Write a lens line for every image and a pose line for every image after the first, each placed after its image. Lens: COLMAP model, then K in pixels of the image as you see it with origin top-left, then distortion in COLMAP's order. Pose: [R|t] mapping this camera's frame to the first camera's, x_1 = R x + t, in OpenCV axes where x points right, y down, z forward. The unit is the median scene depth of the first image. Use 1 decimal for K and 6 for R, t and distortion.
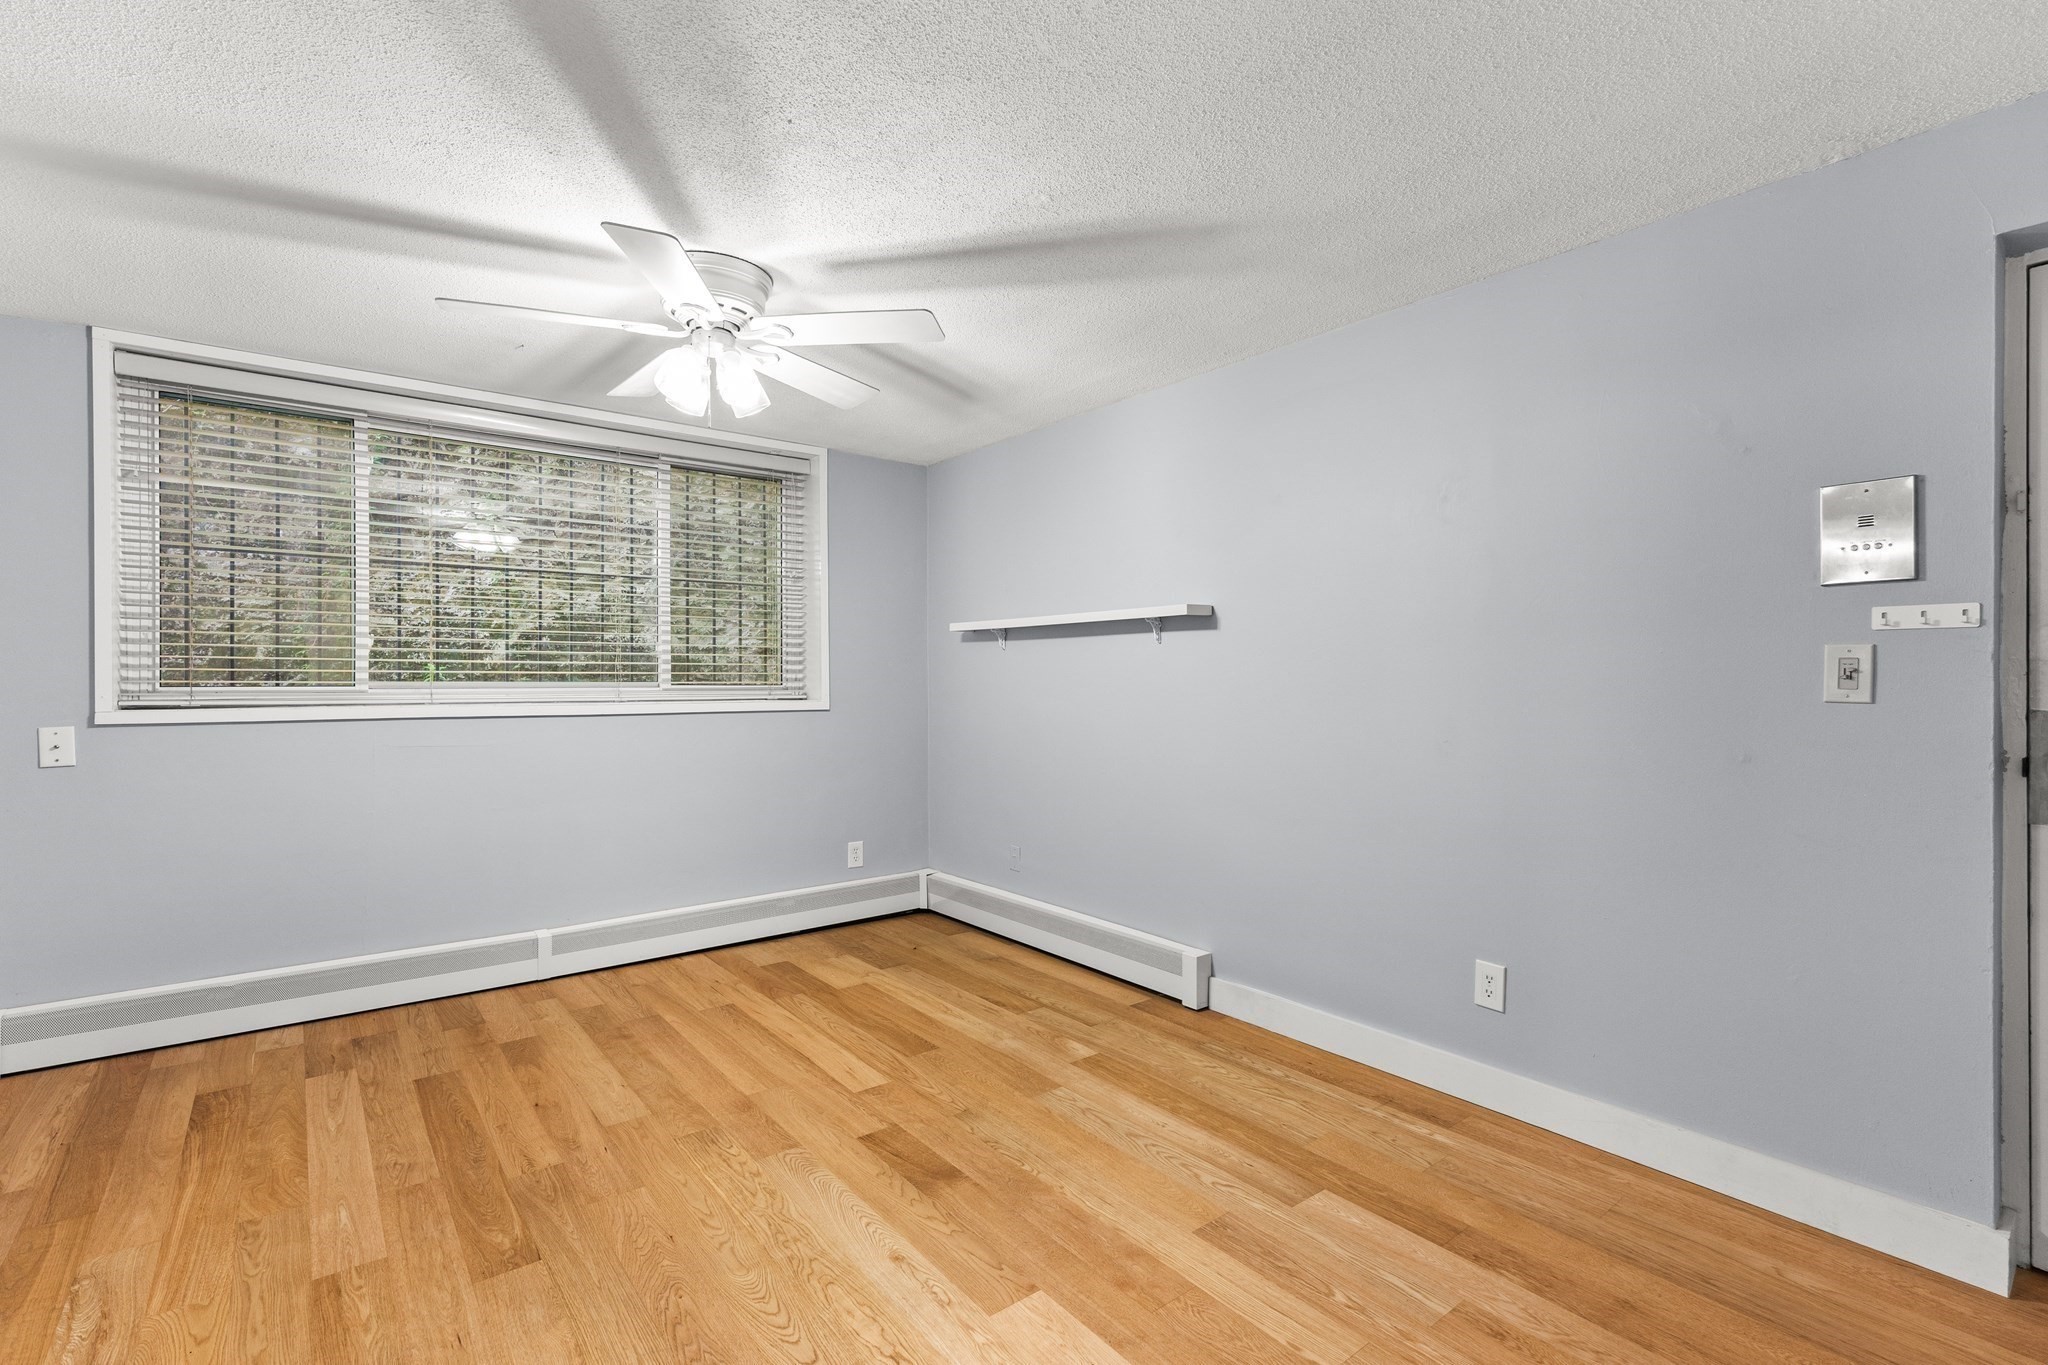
lens RADIAL K [[936.4, 0, 1033.8], [0, 936.4, 680.9], [0, 0, 1]] dist [0.009822, -0.002659]
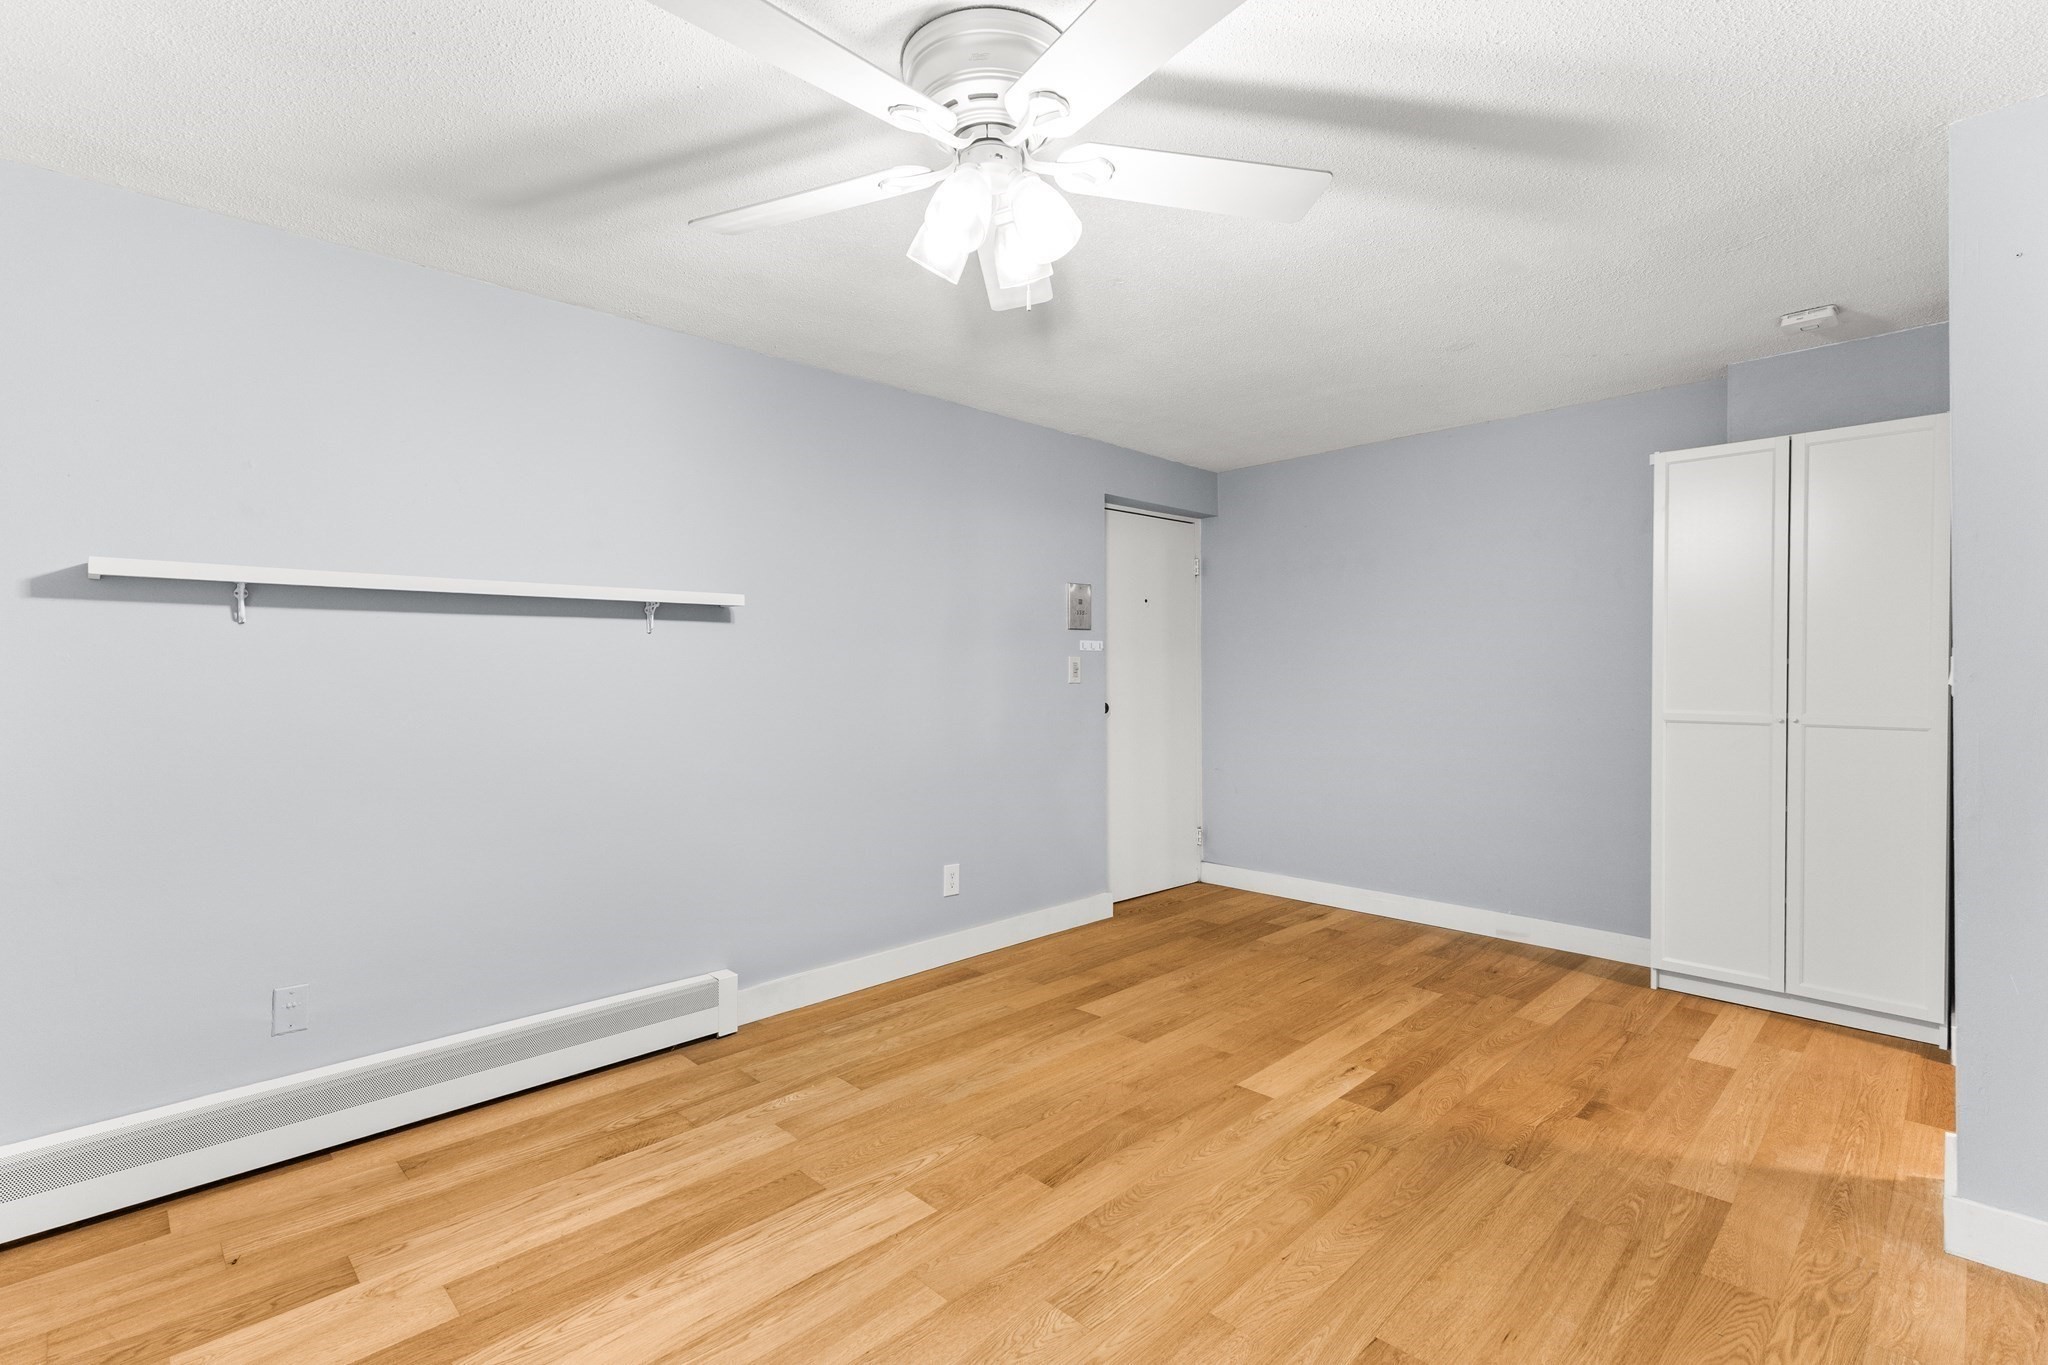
lens RADIAL K [[936.4, 0, 1012.0], [0, 936.4, 681.7], [0, 0, 1]] dist [0.009822, -0.002659]
pose [[-0.105421, -0.007472, 0.994400, -0.784099], [0.009294, 0.999921, 0.008499, -0.001688], [-0.994384, 0.010138, -0.105343, 0.828786]]
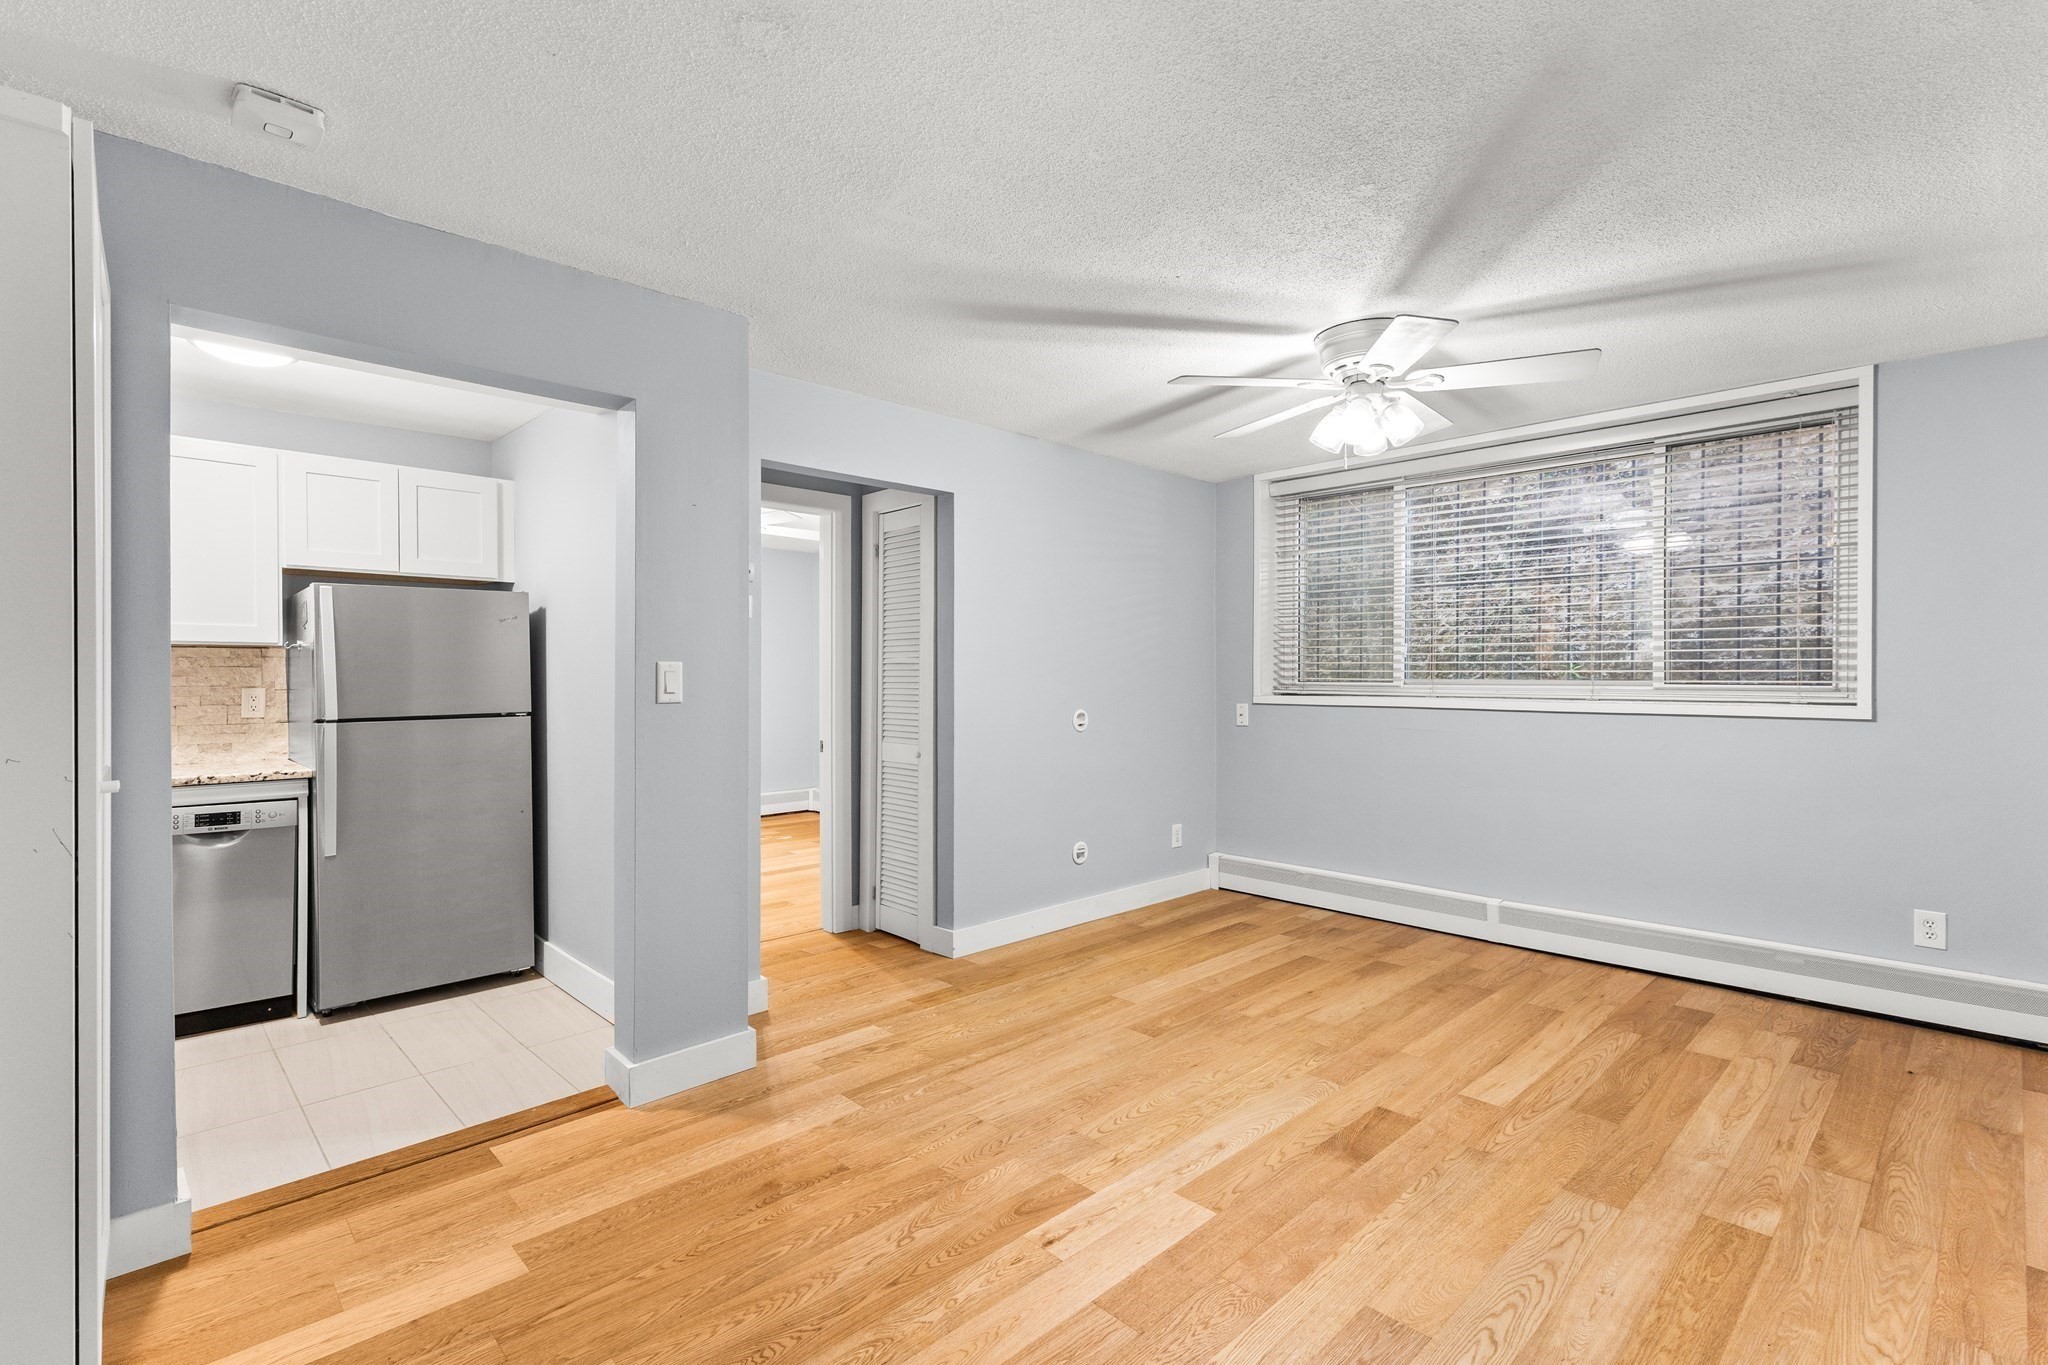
lens RADIAL K [[936.4, 0, 1018.6], [0, 936.4, 682.1], [0, 0, 1]] dist [0.009822, -0.002659]
pose [[0.094794, 0.007084, -0.995472, 0.618161], [-0.000524, 0.999975, 0.007067, -0.004718], [0.995497, -0.000149, 0.094795, 0.358897]]
